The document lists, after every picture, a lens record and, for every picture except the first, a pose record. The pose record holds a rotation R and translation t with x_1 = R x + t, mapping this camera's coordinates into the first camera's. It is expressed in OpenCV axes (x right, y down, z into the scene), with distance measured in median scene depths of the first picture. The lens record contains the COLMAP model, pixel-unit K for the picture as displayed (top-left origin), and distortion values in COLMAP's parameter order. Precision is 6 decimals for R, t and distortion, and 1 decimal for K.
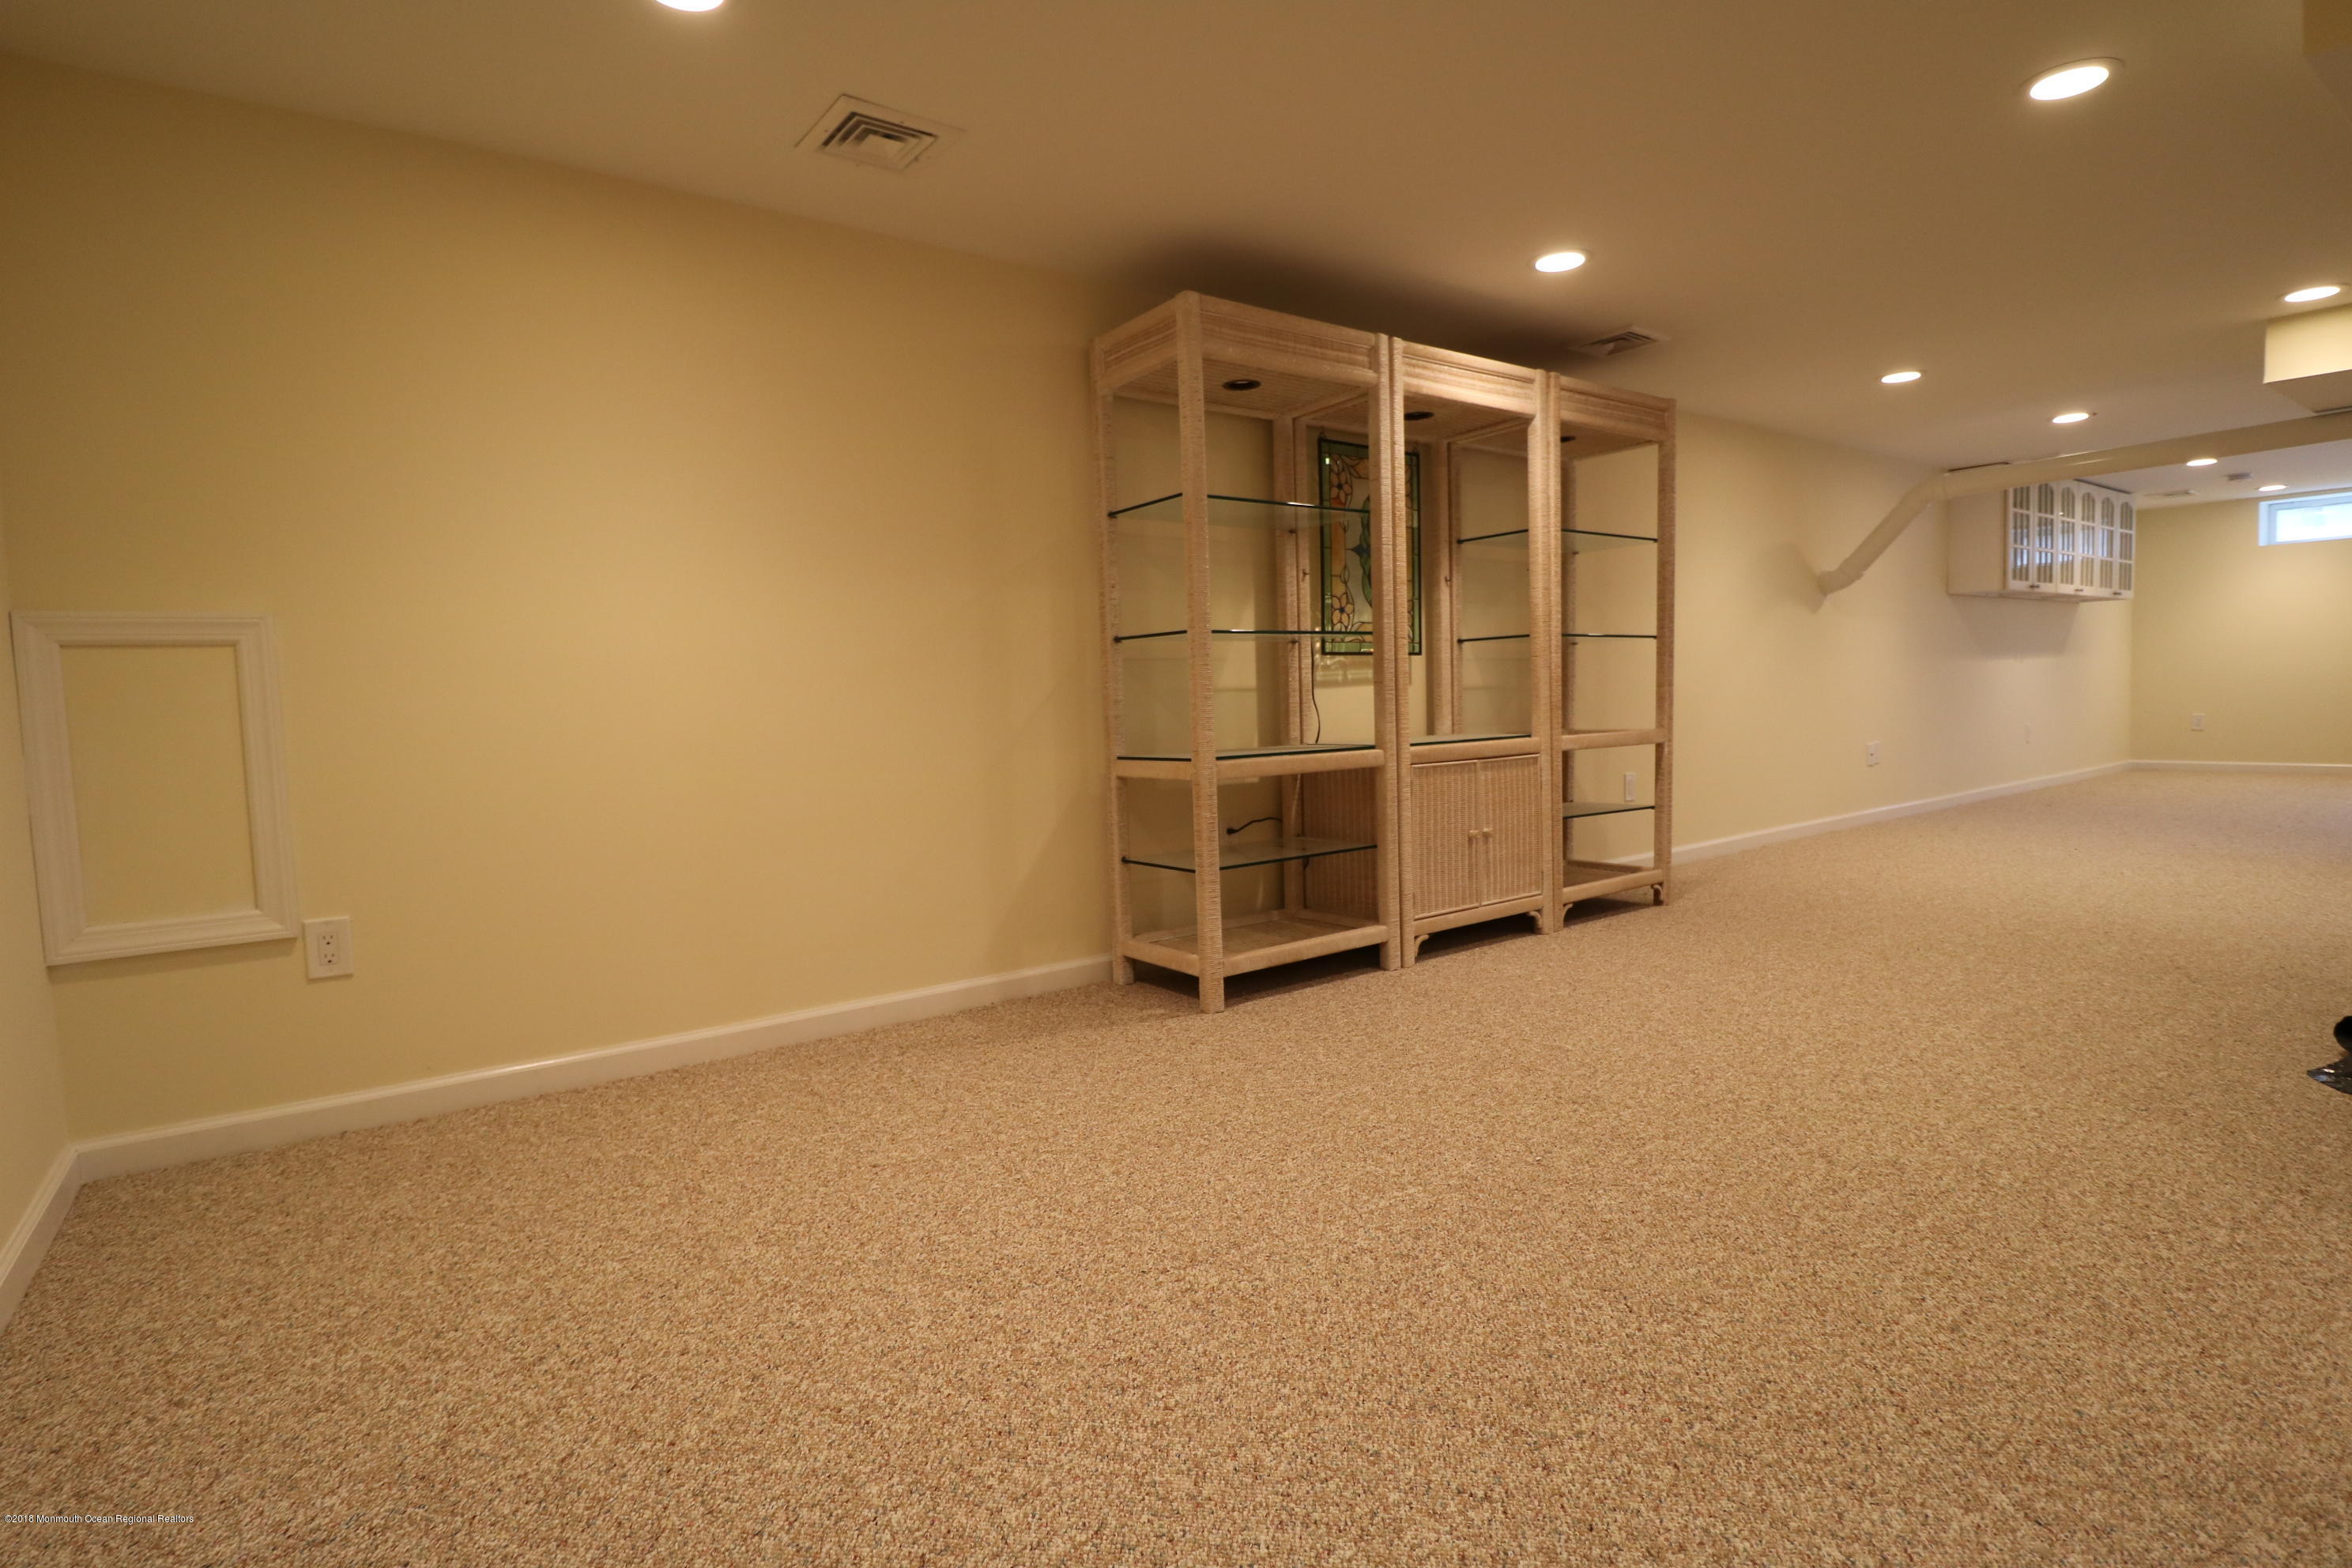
lens RADIAL K [[1191.1, 0, 1167.4], [0, 1191.1, 781.5], [0, 0, 1]] dist [0.002846, -0.013595]
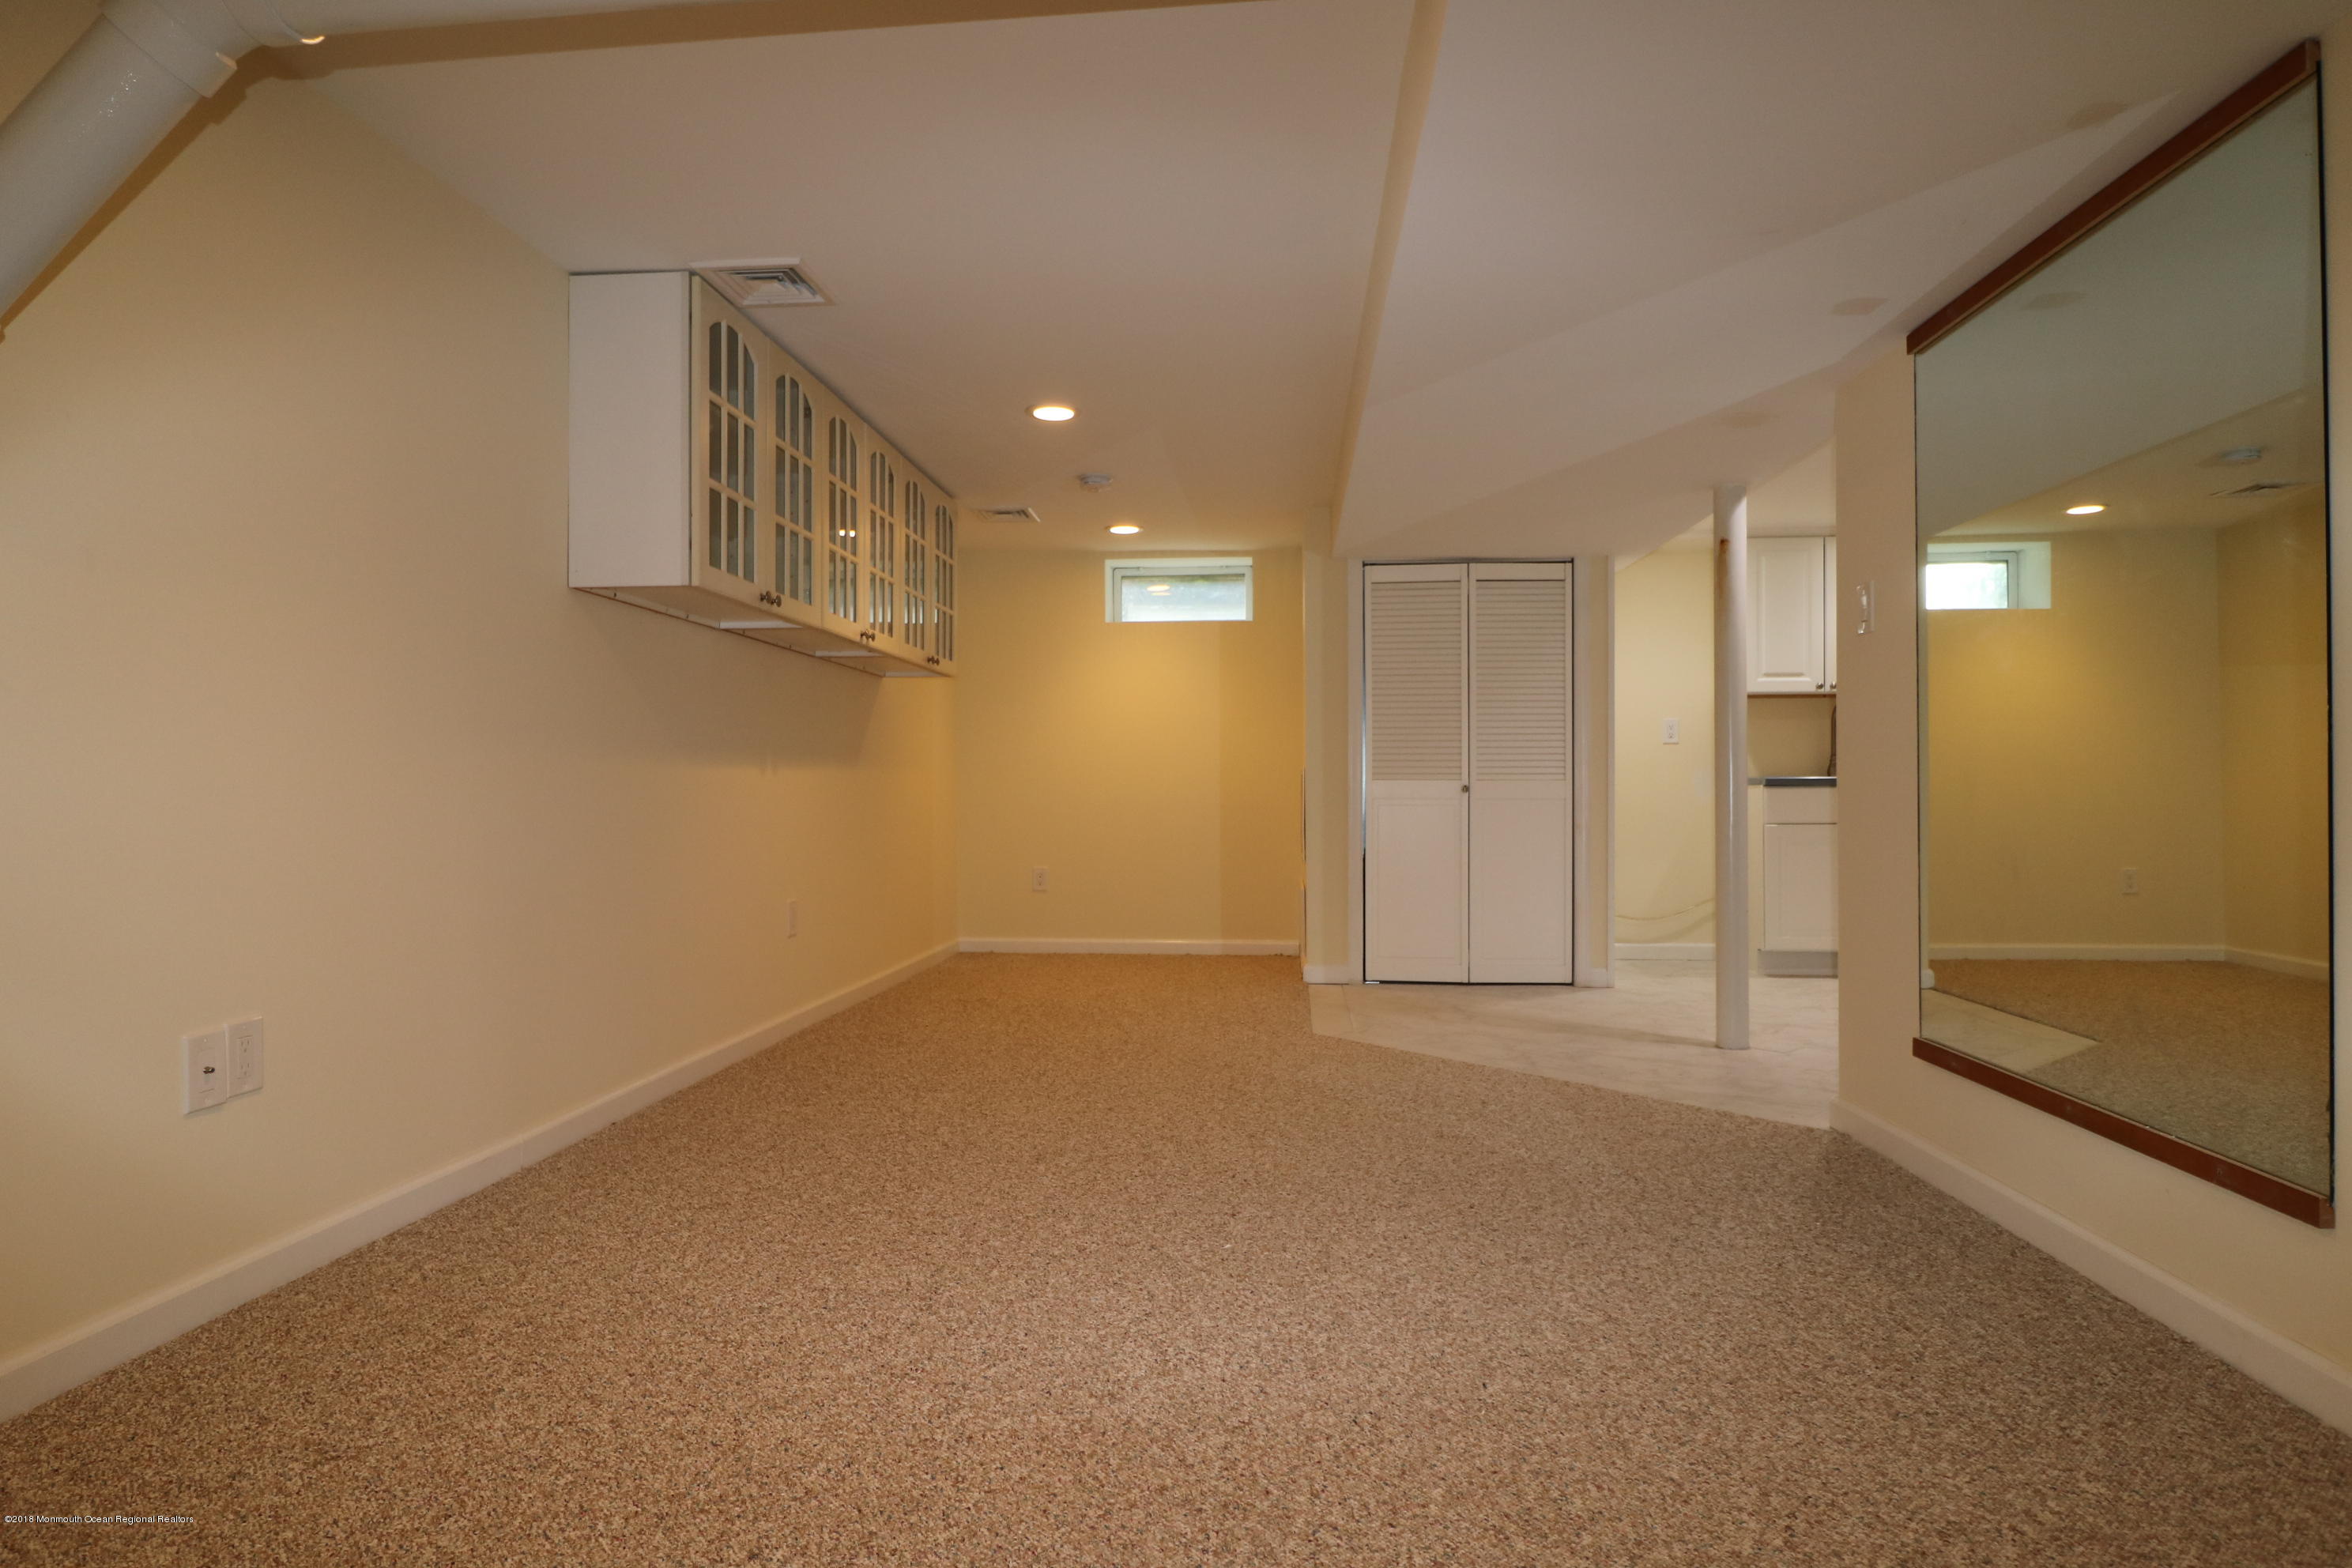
lens RADIAL K [[1296.6, 0, 1166.7], [0, 1296.6, 784.6], [0, 0, 1]] dist [0.002898, -0.000085]
pose [[0.670516, 0.032974, 0.741162, 0.423607], [0.035782, 0.996412, -0.076701, -0.050653], [-0.741032, 0.077950, 0.666930, 0.516234]]
